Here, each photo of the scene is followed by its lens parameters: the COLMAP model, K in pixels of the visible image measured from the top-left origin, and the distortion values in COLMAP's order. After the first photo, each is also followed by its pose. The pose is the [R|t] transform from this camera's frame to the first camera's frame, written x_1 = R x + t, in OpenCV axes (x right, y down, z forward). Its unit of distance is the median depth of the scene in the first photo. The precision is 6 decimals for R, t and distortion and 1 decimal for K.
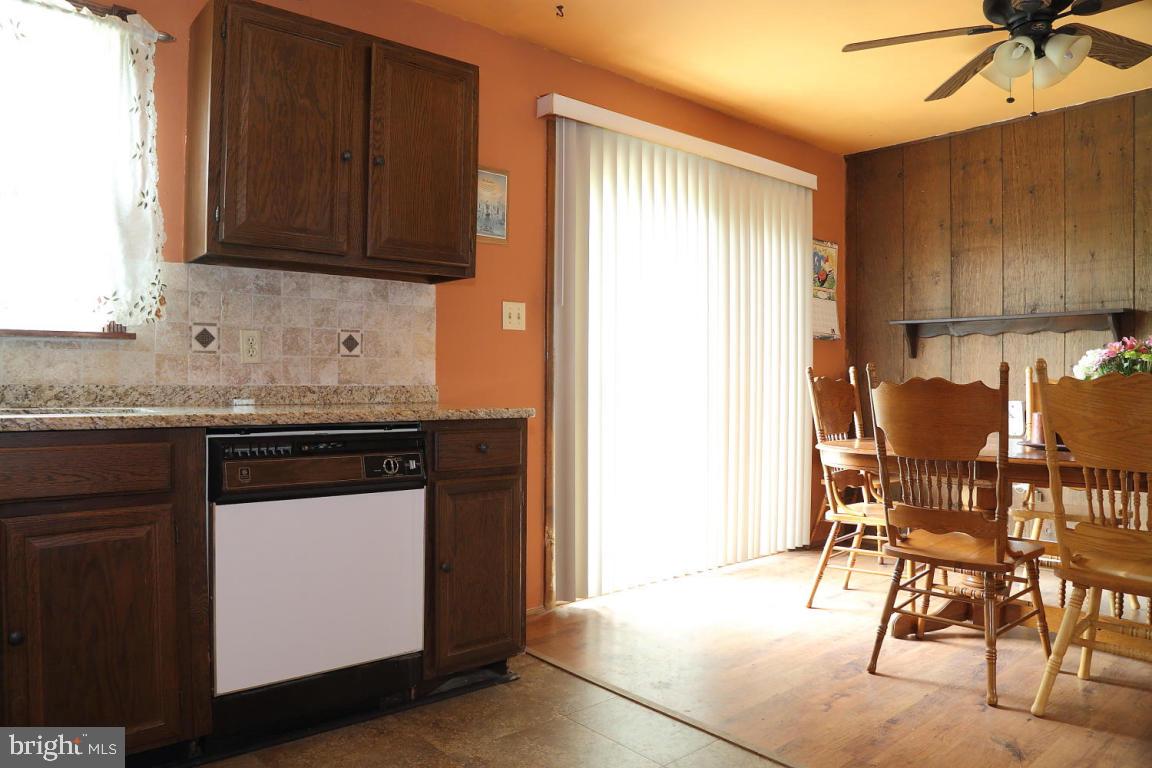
lens RADIAL K [[829.4, 0, 533.8], [0, 829.4, 384.2], [0, 0, 1]] dist [-0.074236, 0.038750]
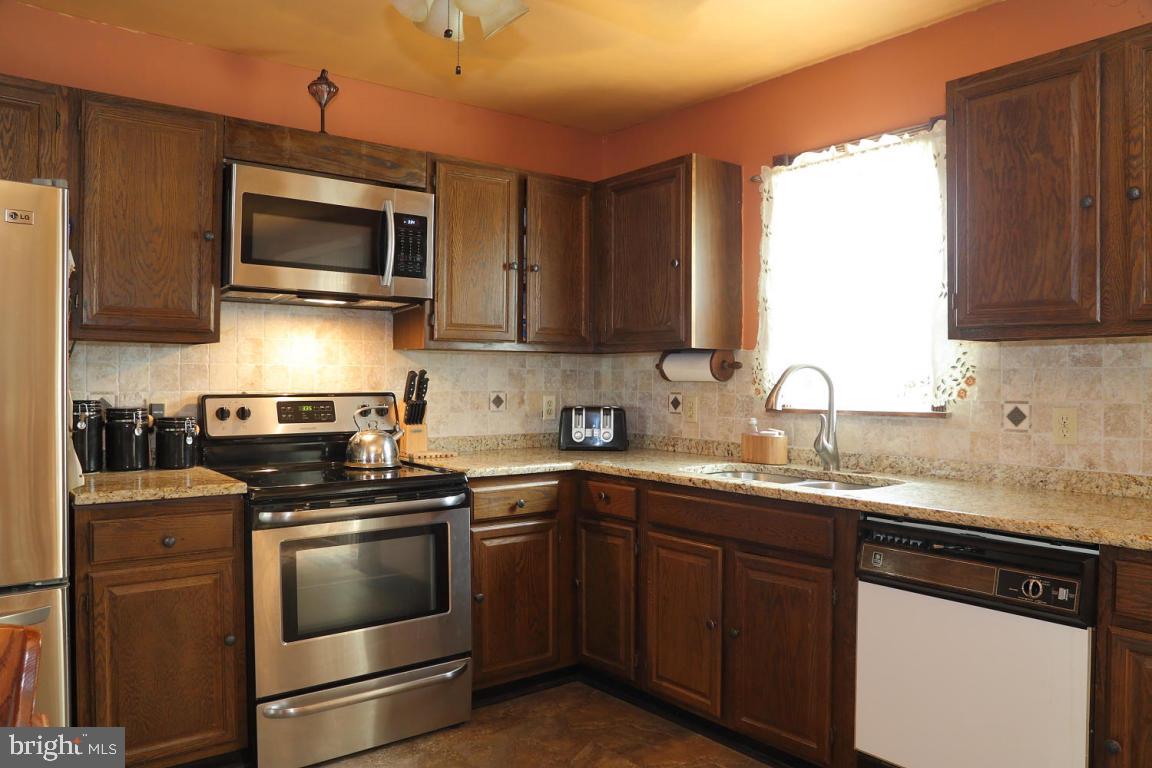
lens RADIAL K [[829.4, 0, 588.0], [0, 829.4, 391.1], [0, 0, 1]] dist [-0.074236, 0.038750]
pose [[-0.012988, 0.008064, -0.999883, 0.554922], [-0.003062, 0.999962, 0.008104, -0.089740], [0.999911, 0.003167, -0.012963, 0.487321]]
